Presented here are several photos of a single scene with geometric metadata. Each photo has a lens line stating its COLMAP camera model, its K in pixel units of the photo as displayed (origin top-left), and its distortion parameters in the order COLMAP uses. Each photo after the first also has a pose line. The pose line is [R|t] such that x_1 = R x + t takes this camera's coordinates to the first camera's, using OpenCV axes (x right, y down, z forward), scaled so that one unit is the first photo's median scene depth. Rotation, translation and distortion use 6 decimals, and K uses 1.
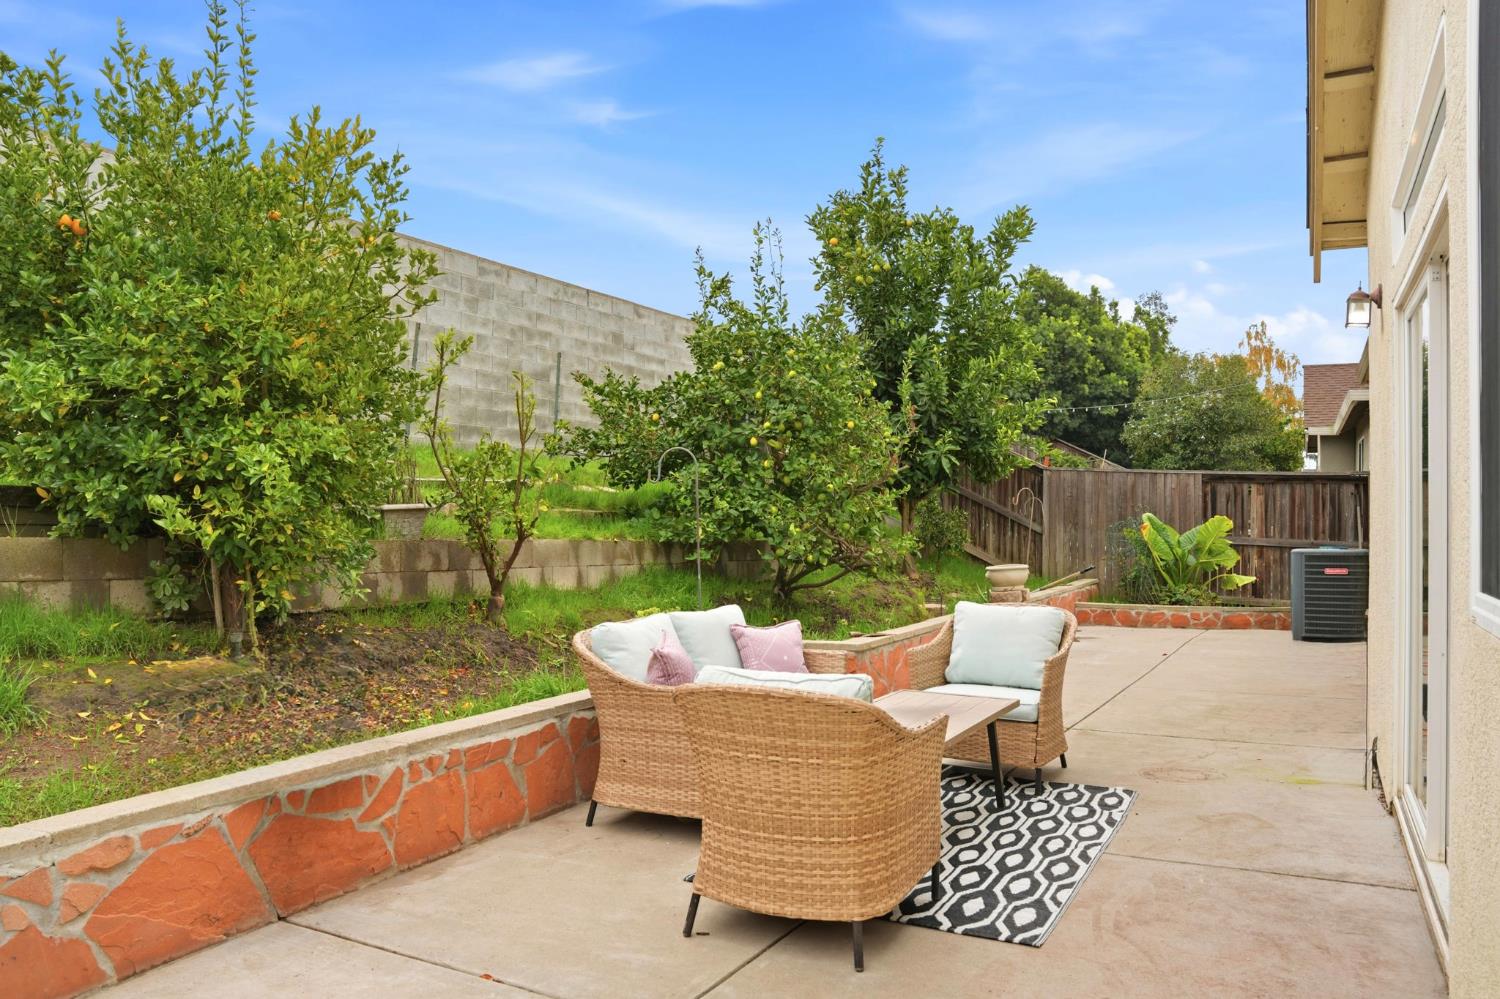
lens RADIAL K [[1158.6, 0, 750.0], [0, 1158.6, 499.5], [0, 0, 1]] dist [-0.027193, 0.125641]
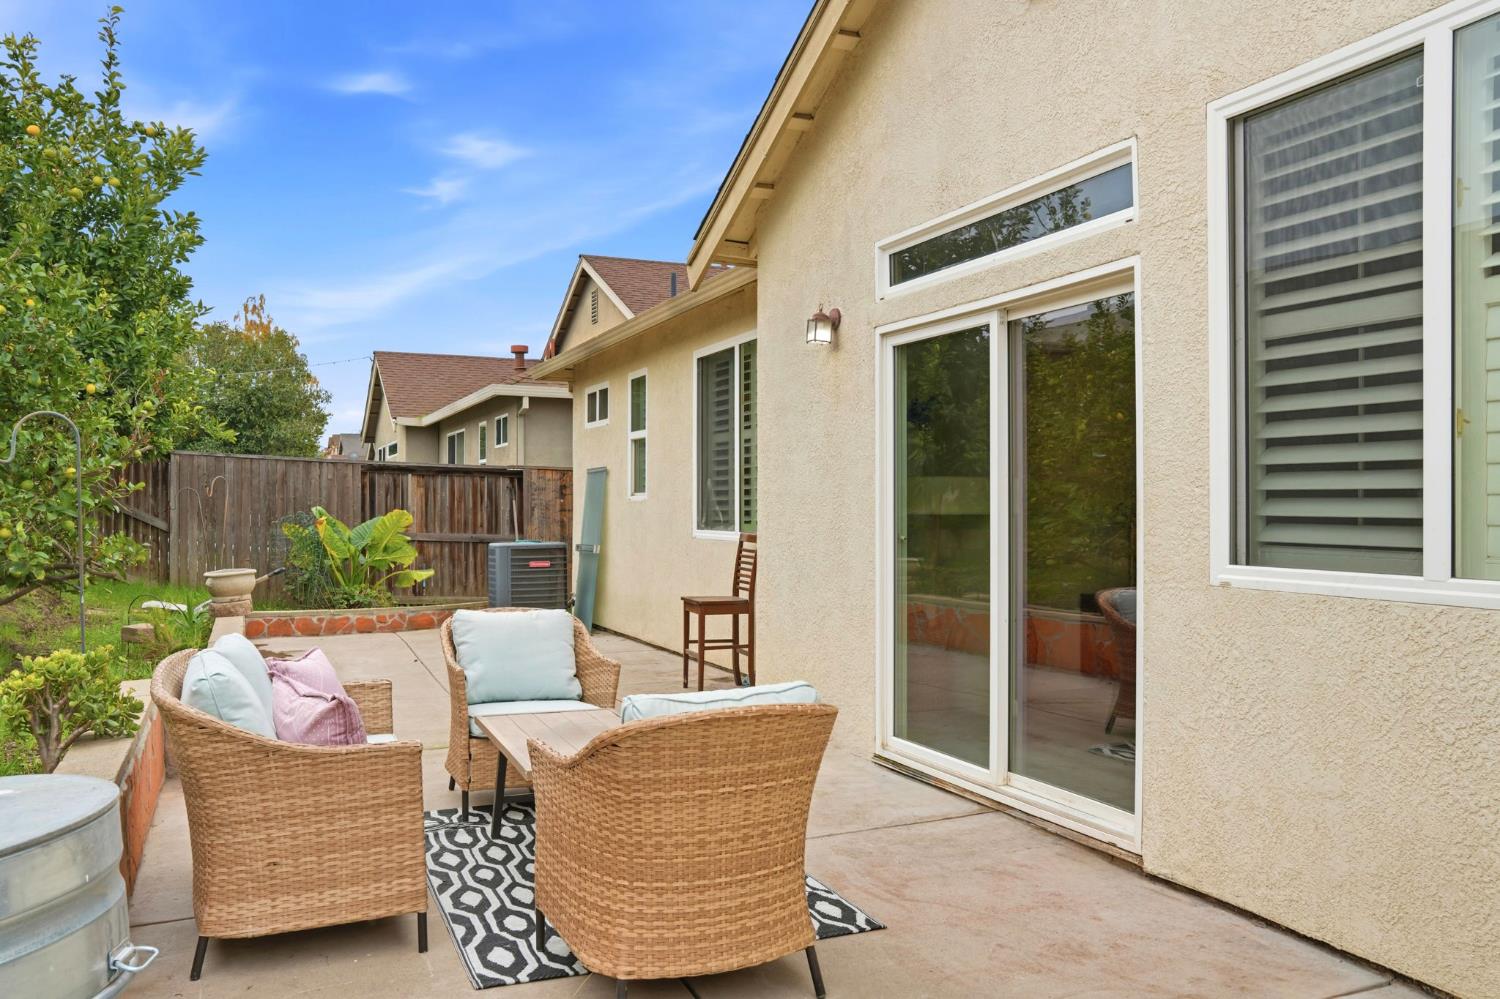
lens RADIAL K [[1322.7, 0, 751.4], [0, 1322.7, 483.6], [0, 0, 1]] dist [-0.100881, 0.223746]
pose [[0.626310, 0.013077, 0.779465, -0.241615], [-0.009531, 0.999913, -0.009117, 0.000275], [-0.779516, -0.001719, 0.626380, 0.116405]]
